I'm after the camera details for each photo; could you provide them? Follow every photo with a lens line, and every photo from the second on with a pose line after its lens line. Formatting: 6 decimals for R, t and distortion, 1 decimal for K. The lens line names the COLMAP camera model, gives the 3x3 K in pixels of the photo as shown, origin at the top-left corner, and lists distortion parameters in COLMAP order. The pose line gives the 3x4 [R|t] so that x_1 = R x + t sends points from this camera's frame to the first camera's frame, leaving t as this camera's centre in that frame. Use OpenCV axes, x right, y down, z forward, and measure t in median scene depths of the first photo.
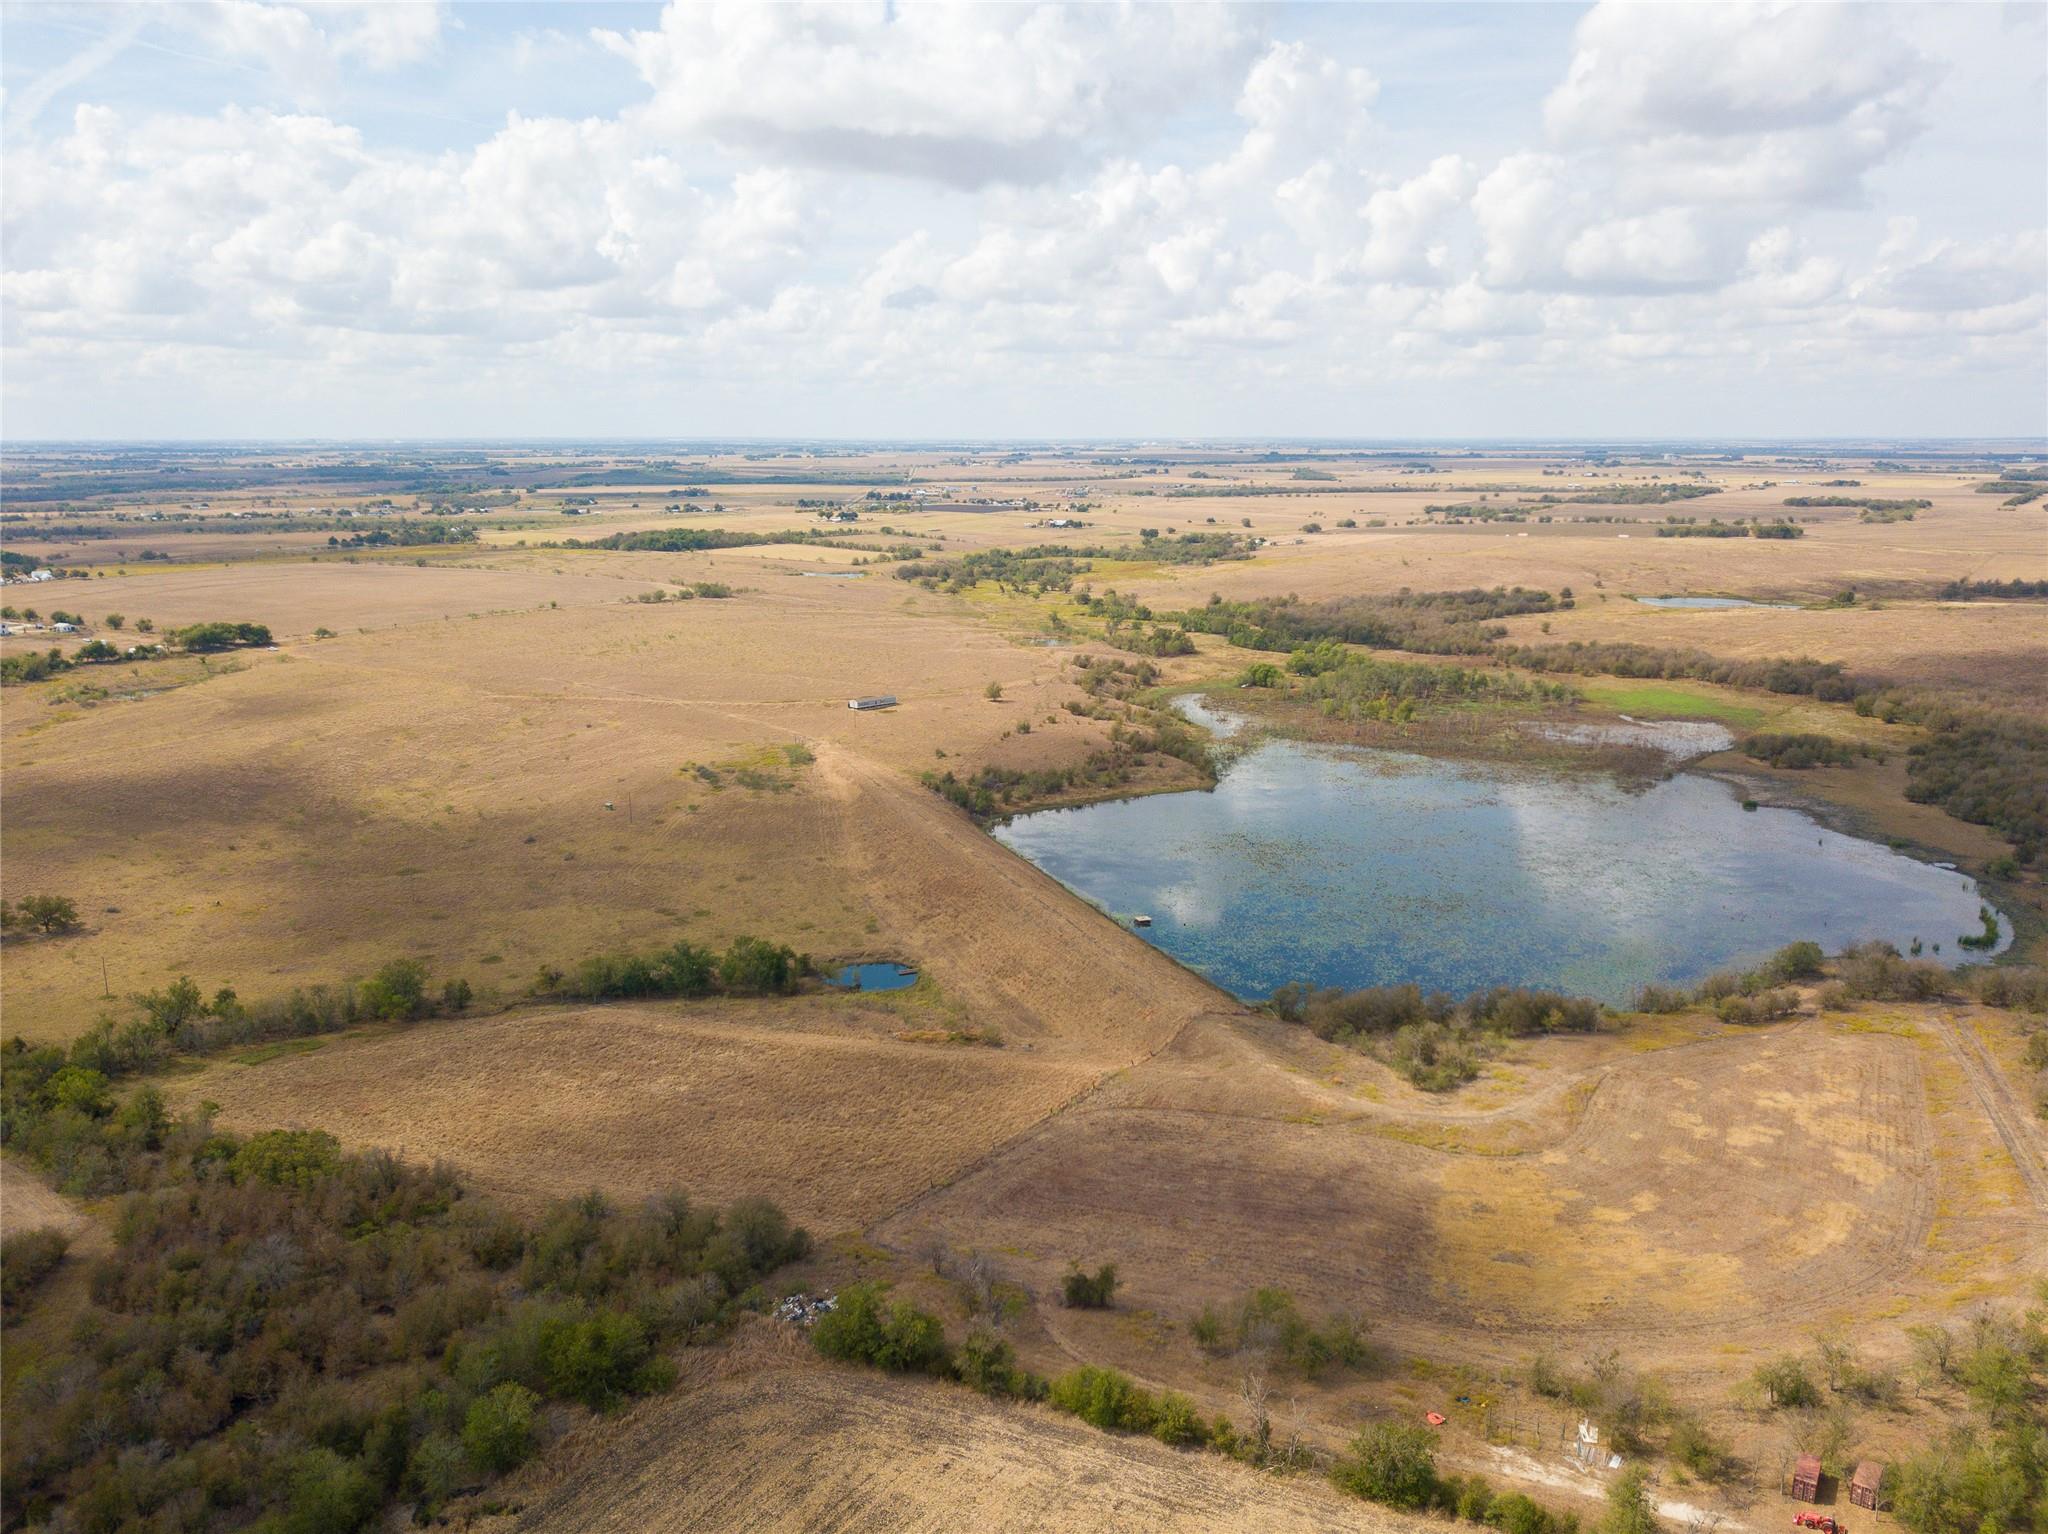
lens RADIAL K [[1592.0, 0, 1041.3], [0, 1592.0, 794.7], [0, 0, 1]] dist [0.044551, -0.059569]
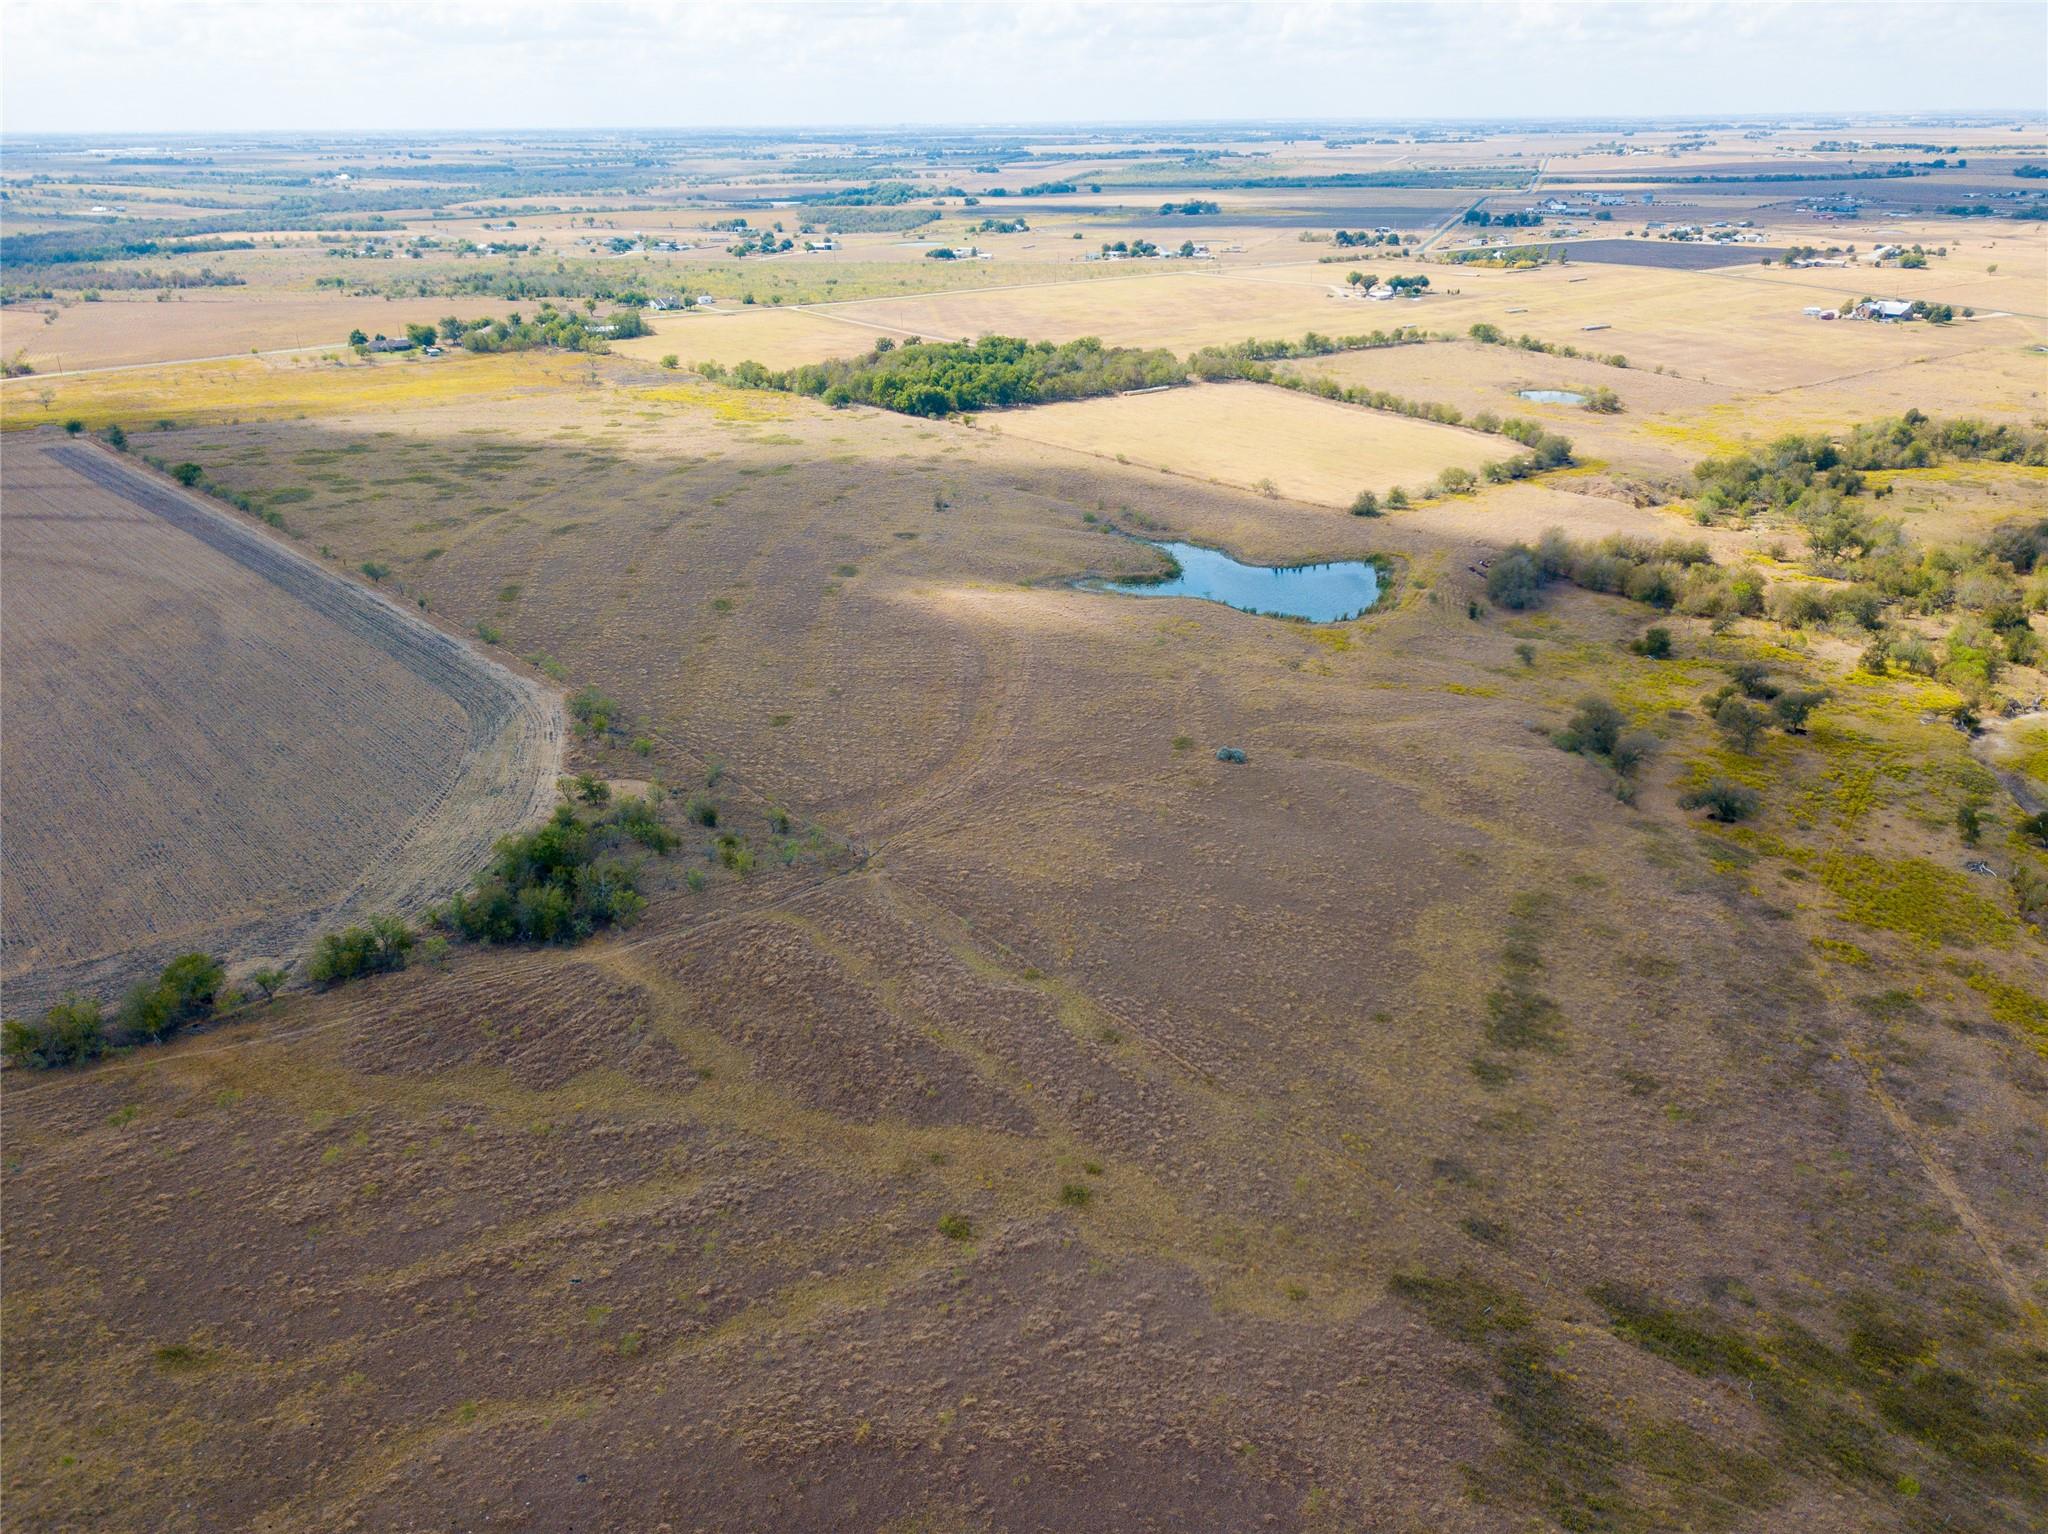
lens RADIAL K [[1606.5, 0, 1032.4], [0, 1606.5, 763.9], [0, 0, 1]] dist [0.019907, -0.007513]
pose [[0.934469, 0.125226, -0.333295, -0.083979], [-0.070126, 0.982504, 0.172535, -0.194540], [0.349070, -0.137856, 0.926901, 0.875959]]
